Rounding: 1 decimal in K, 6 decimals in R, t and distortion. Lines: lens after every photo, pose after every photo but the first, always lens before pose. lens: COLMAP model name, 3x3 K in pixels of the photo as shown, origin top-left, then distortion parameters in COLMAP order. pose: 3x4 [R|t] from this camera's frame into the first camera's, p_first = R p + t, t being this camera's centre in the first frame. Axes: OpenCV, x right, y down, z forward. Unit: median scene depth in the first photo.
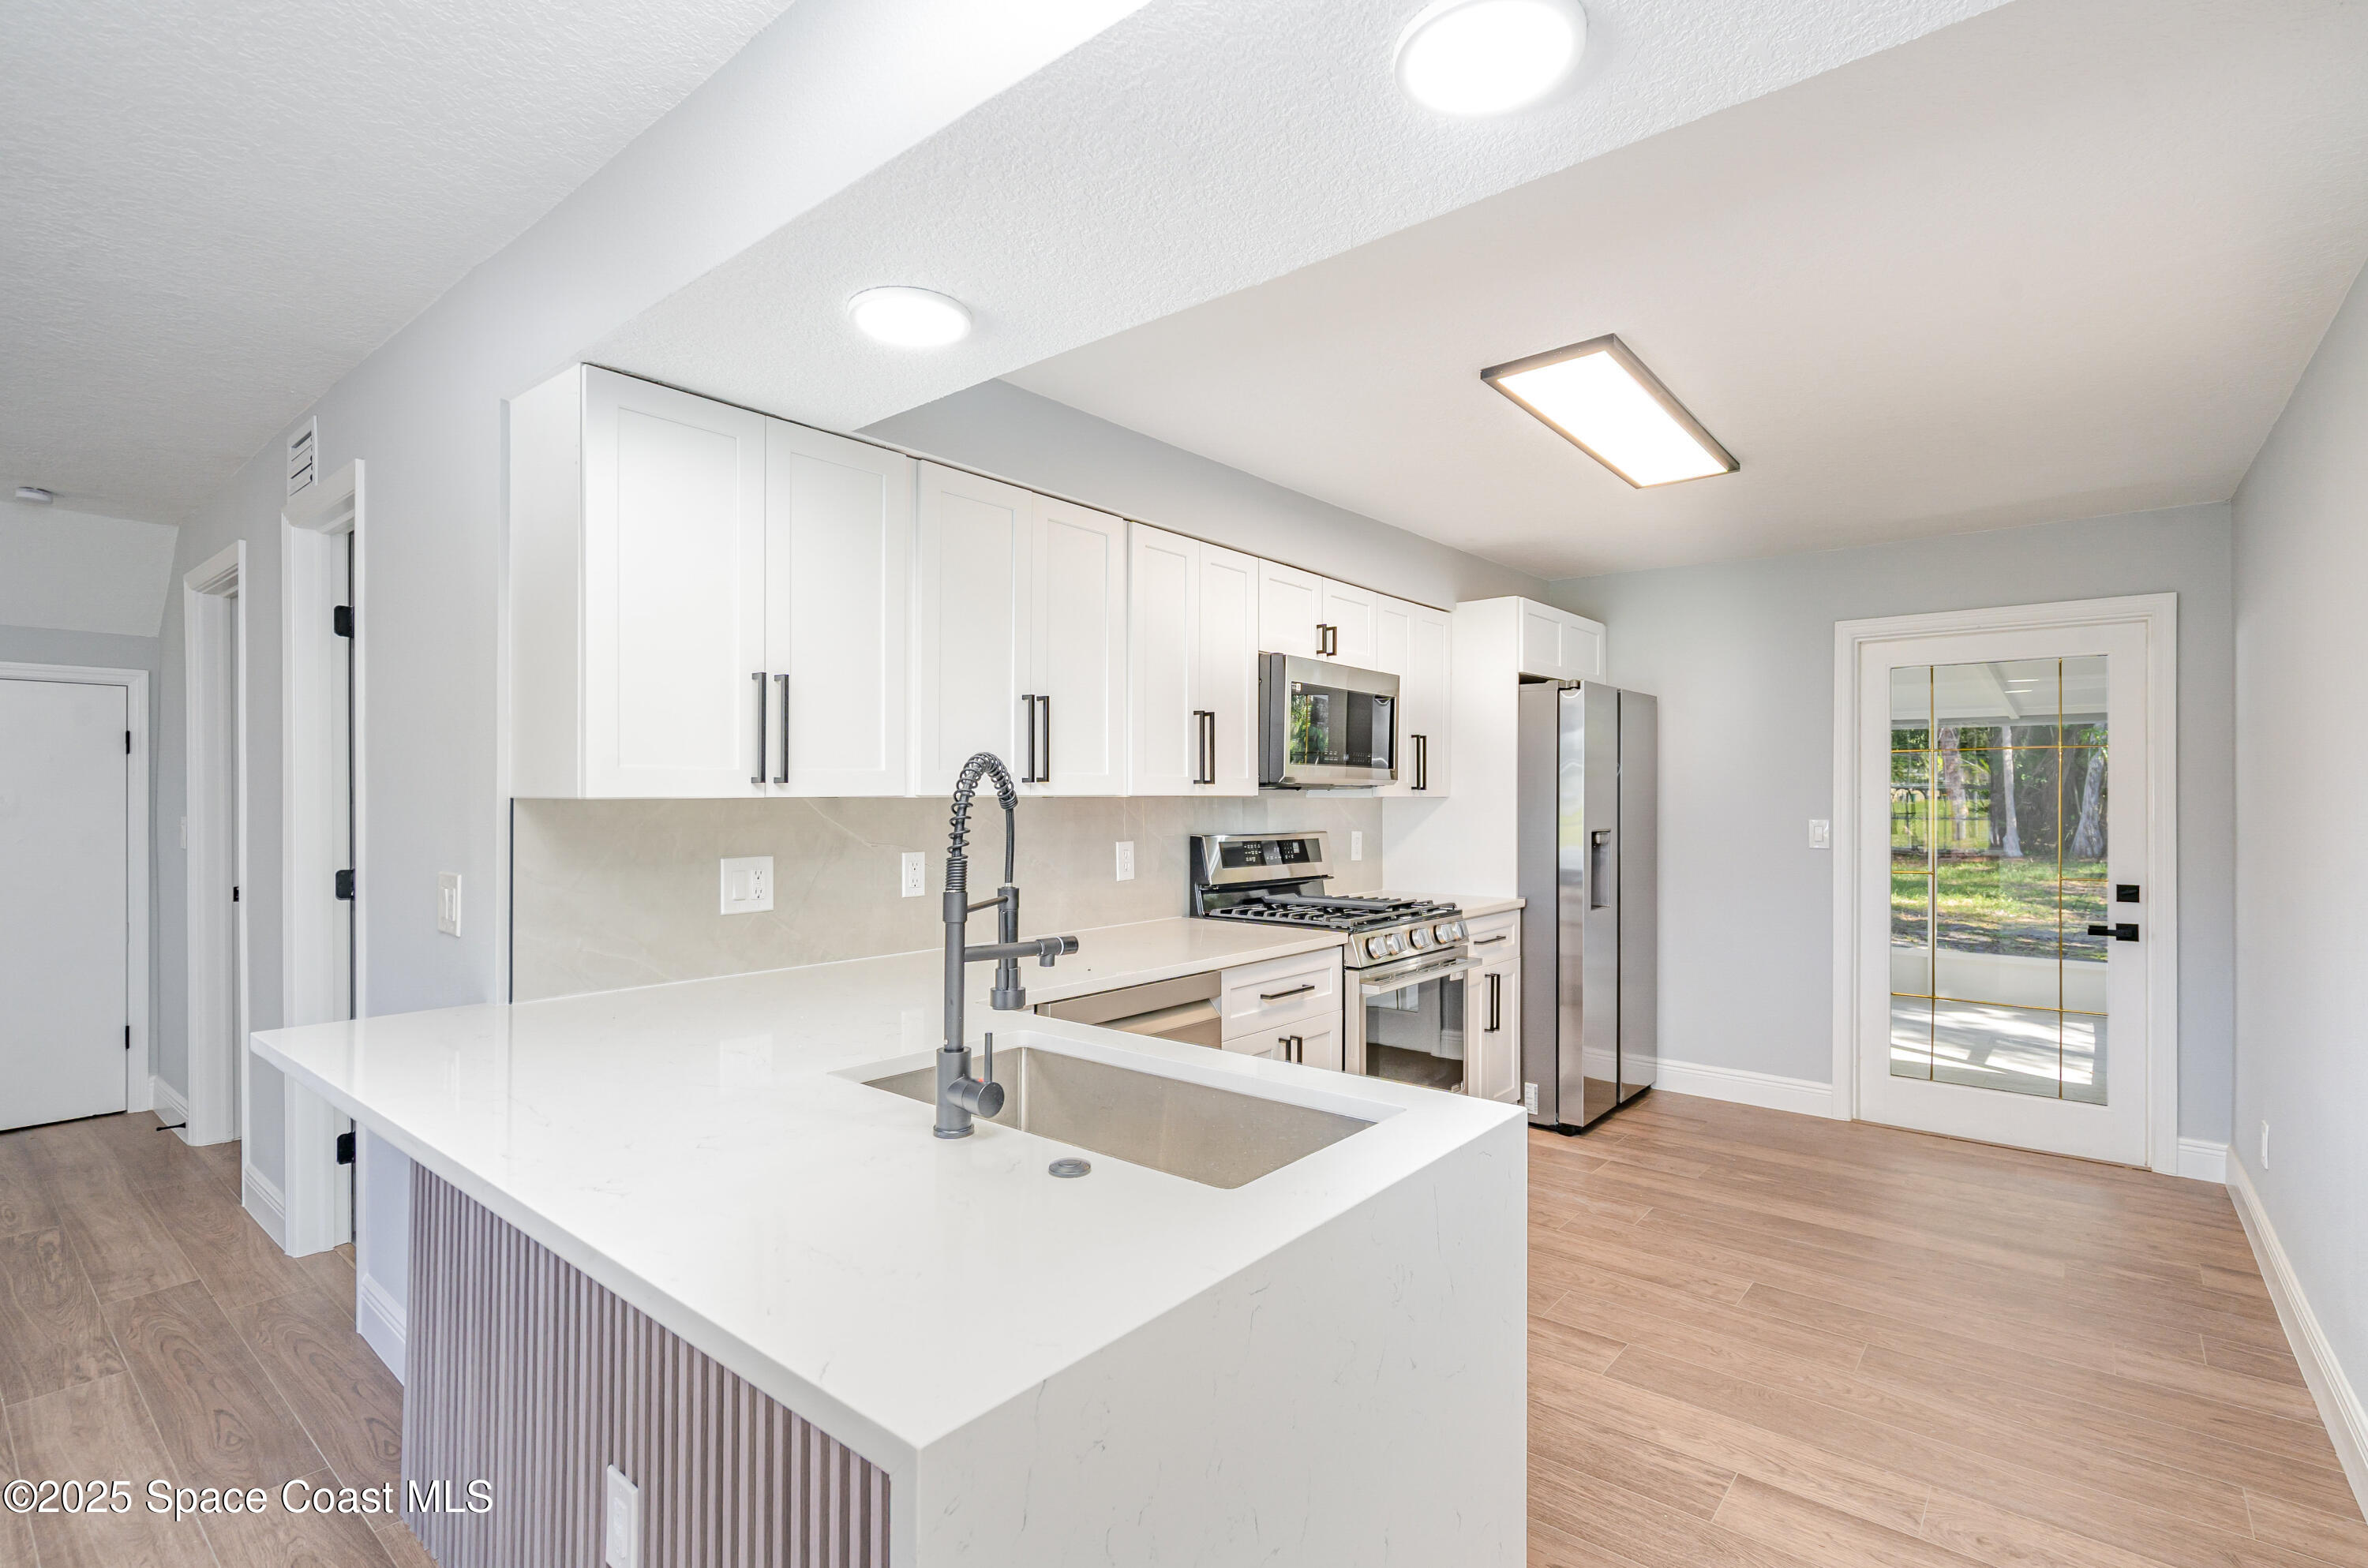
lens RADIAL K [[1109.4, 0, 1193.4], [0, 1109.4, 792.3], [0, 0, 1]] dist [0.000098, 0.001164]
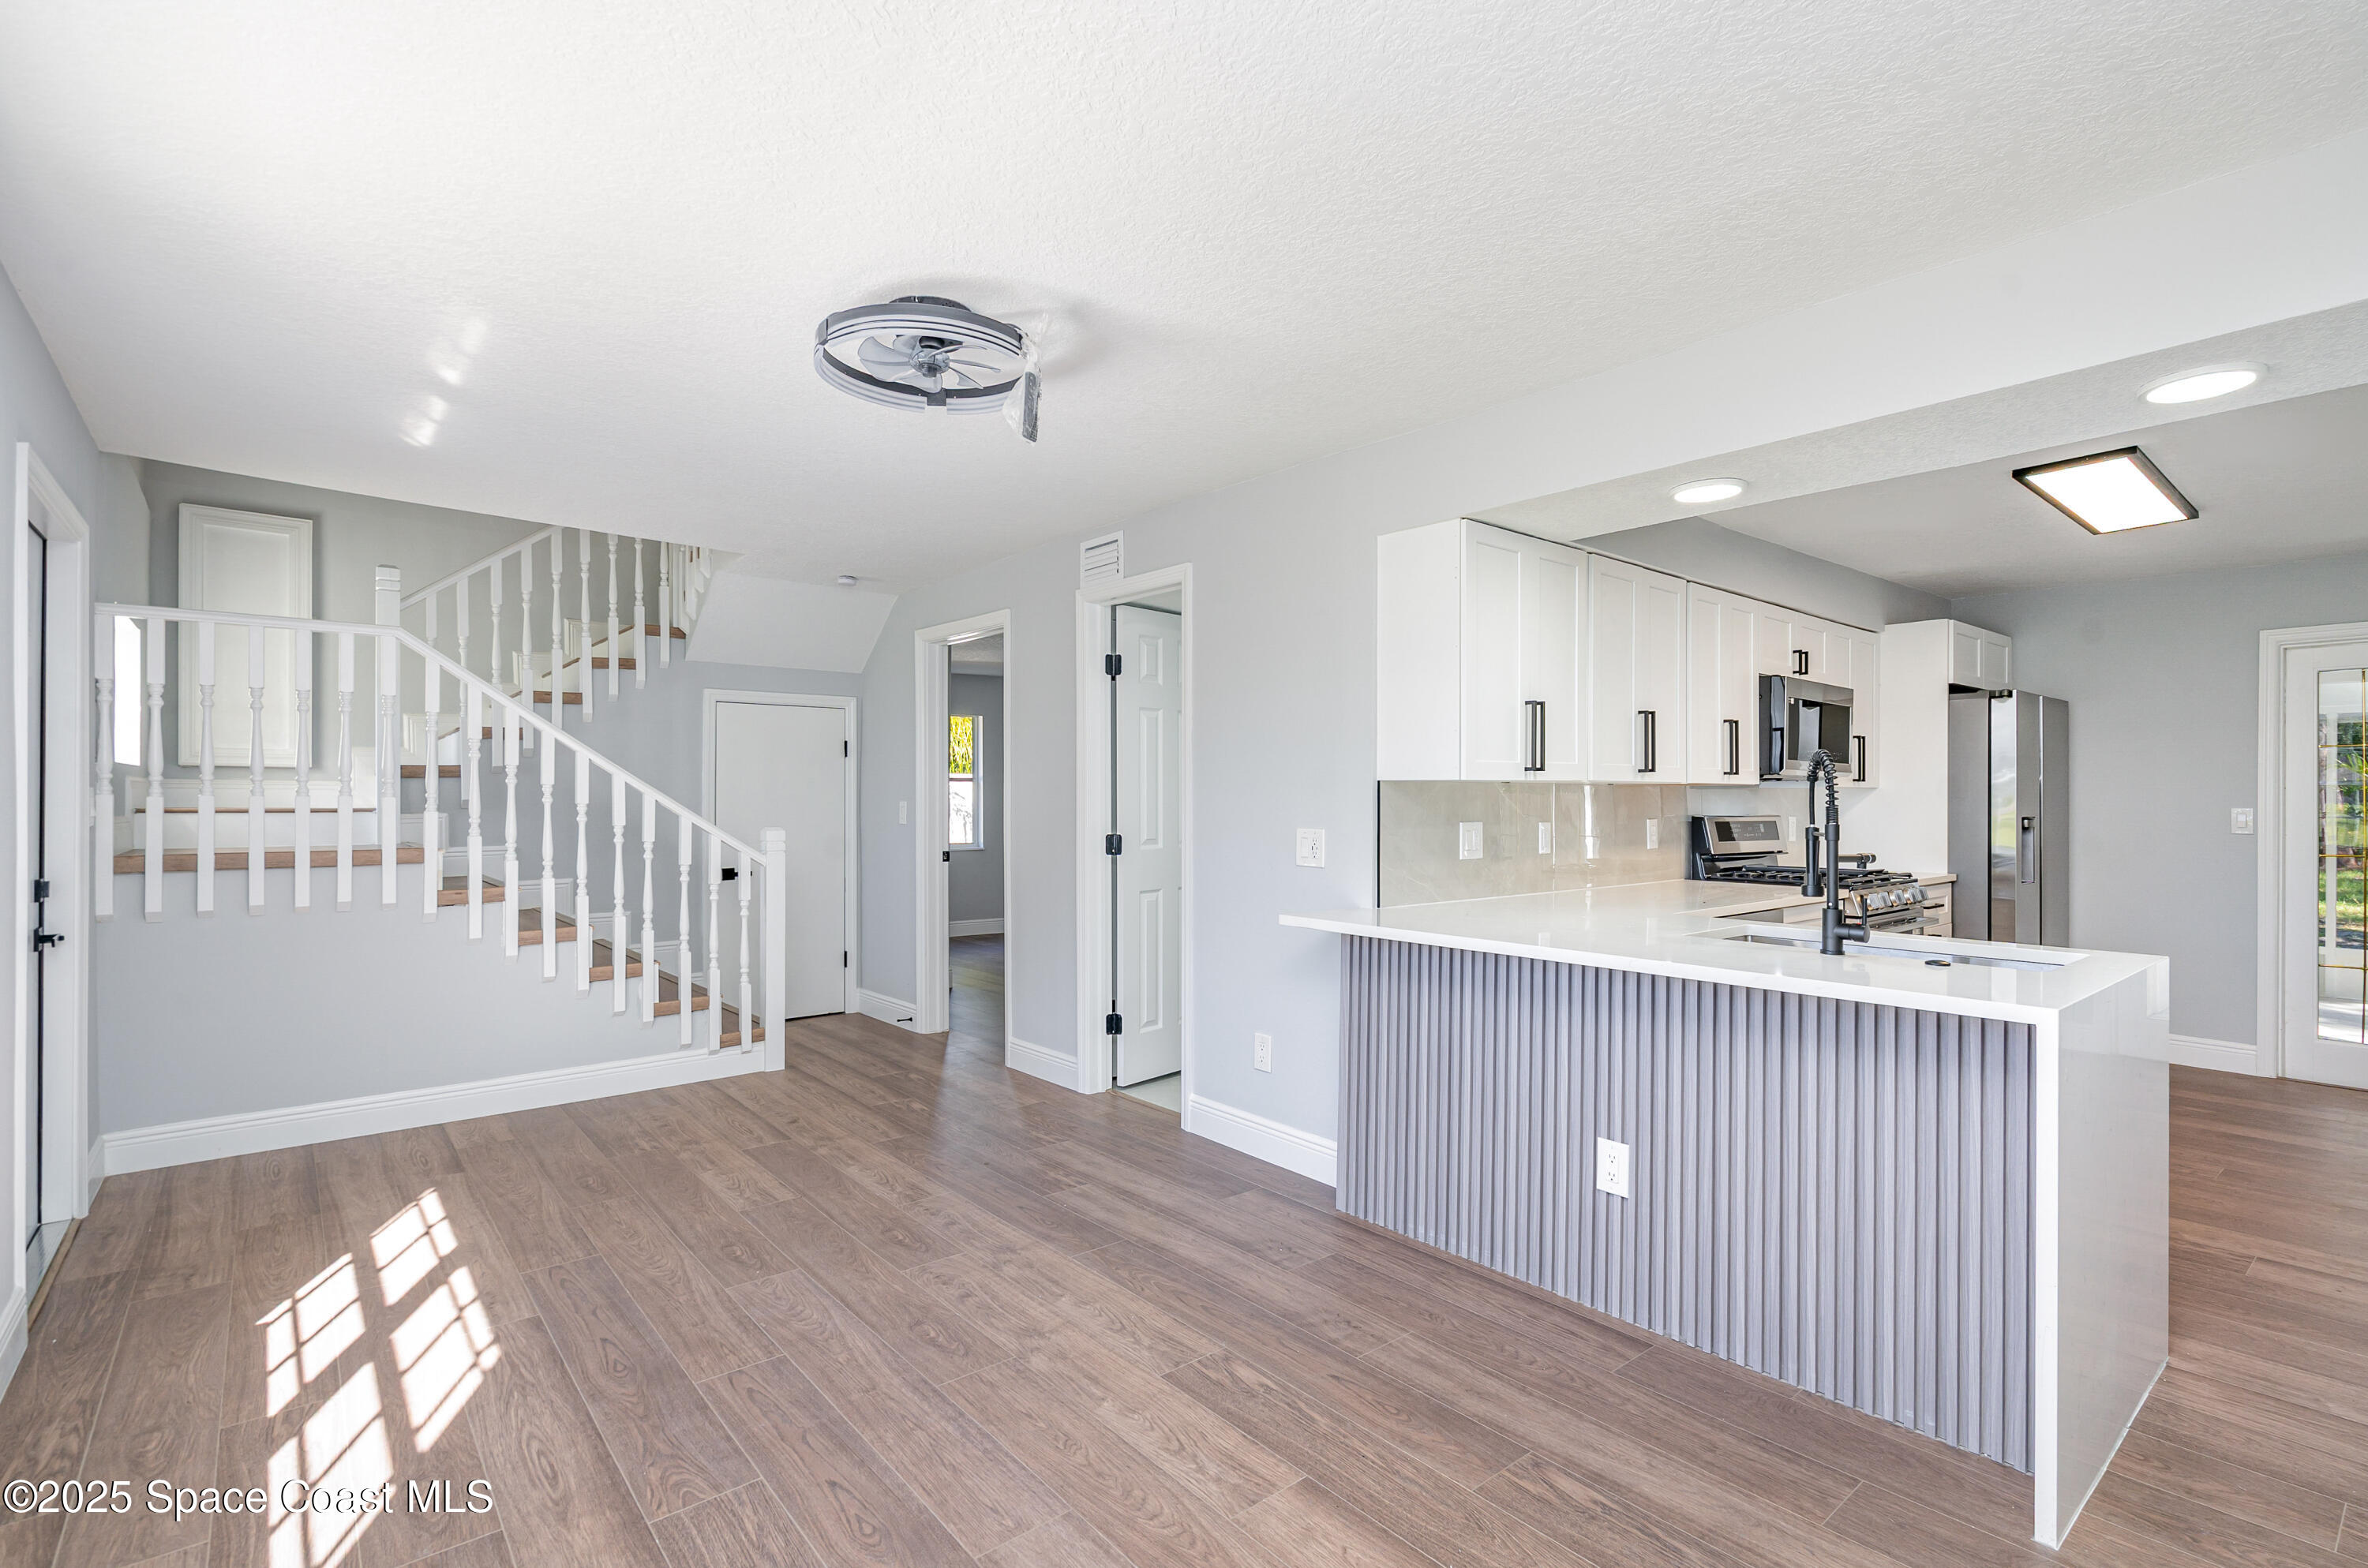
lens RADIAL K [[1109.4, 0, 1190.6], [0, 1109.4, 793.5], [0, 0, 1]] dist [0.000098, 0.001164]
pose [[0.982283, -0.000213, -0.187403, -0.369197], [-0.000144, 0.999998, -0.001892, 0.016606], [0.187403, 0.001886, 0.982281, -0.413116]]
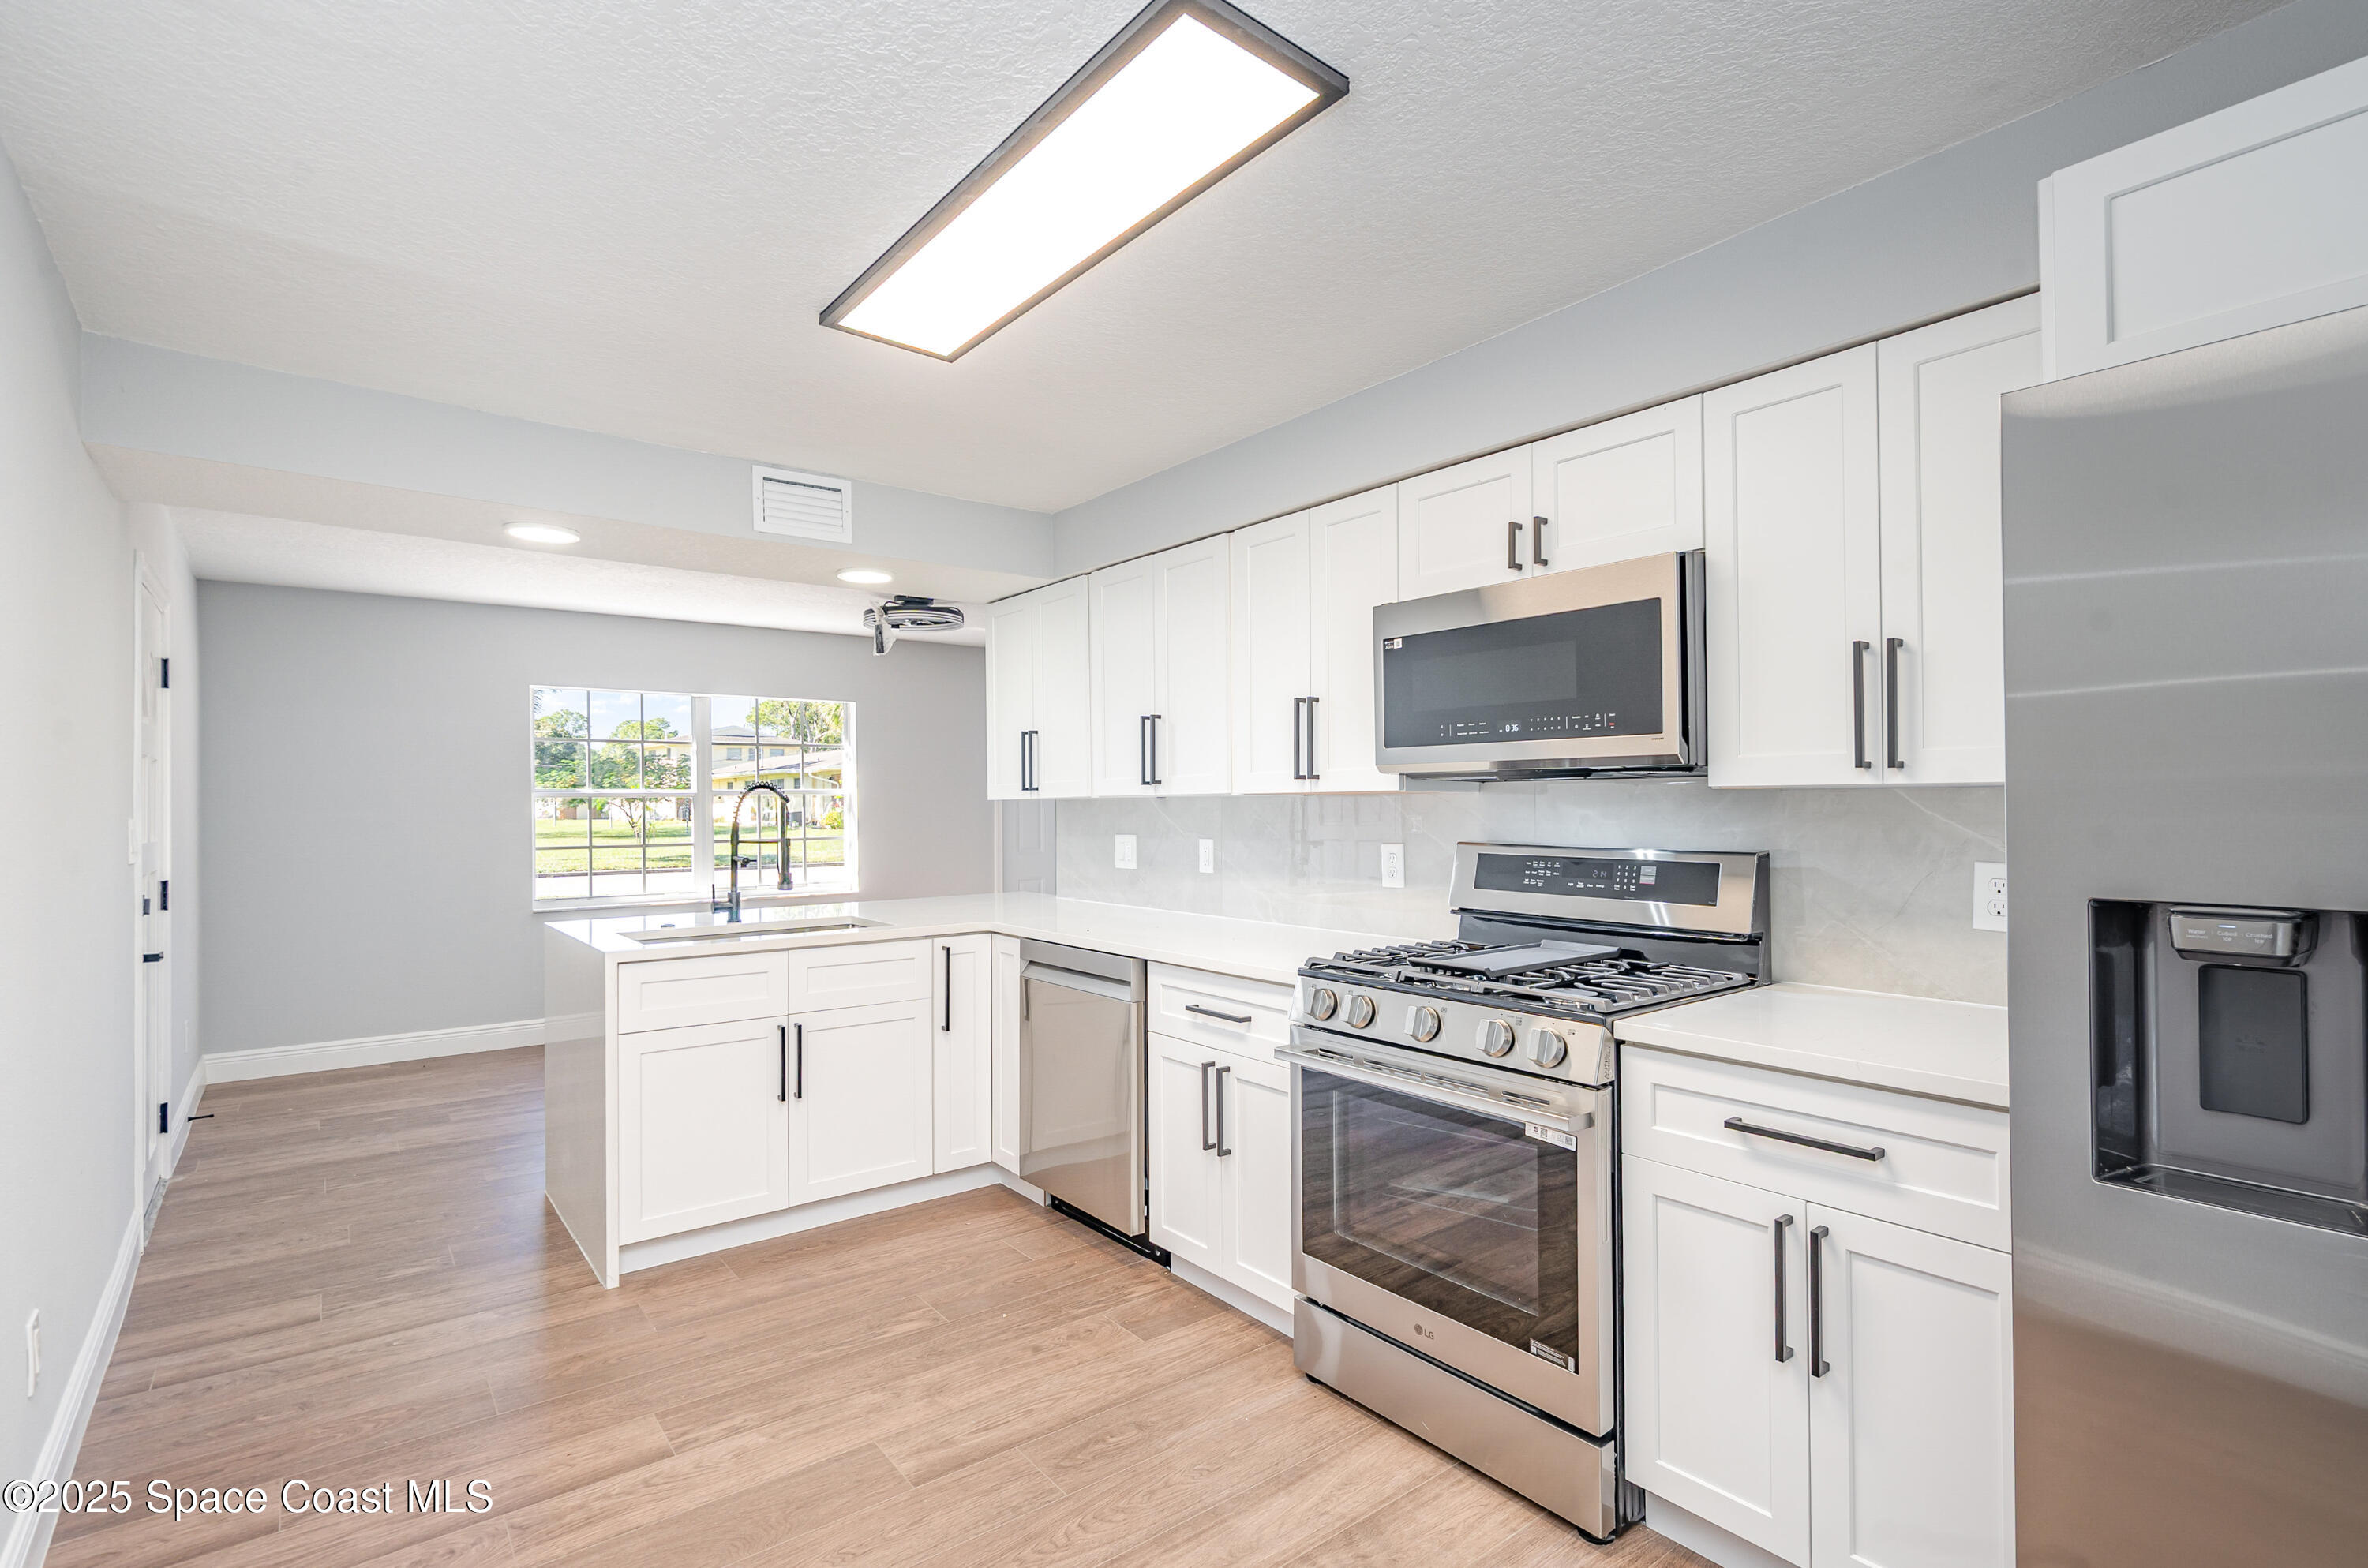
lens RADIAL K [[1109.4, 0, 1189.4], [0, 1109.4, 785.1], [0, 0, 1]] dist [0.000098, 0.001164]
pose [[-0.220618, -0.007472, -0.975332, 0.894830], [0.019965, 0.999727, -0.012175, 0.004940], [0.975156, -0.022159, -0.220409, 1.092437]]
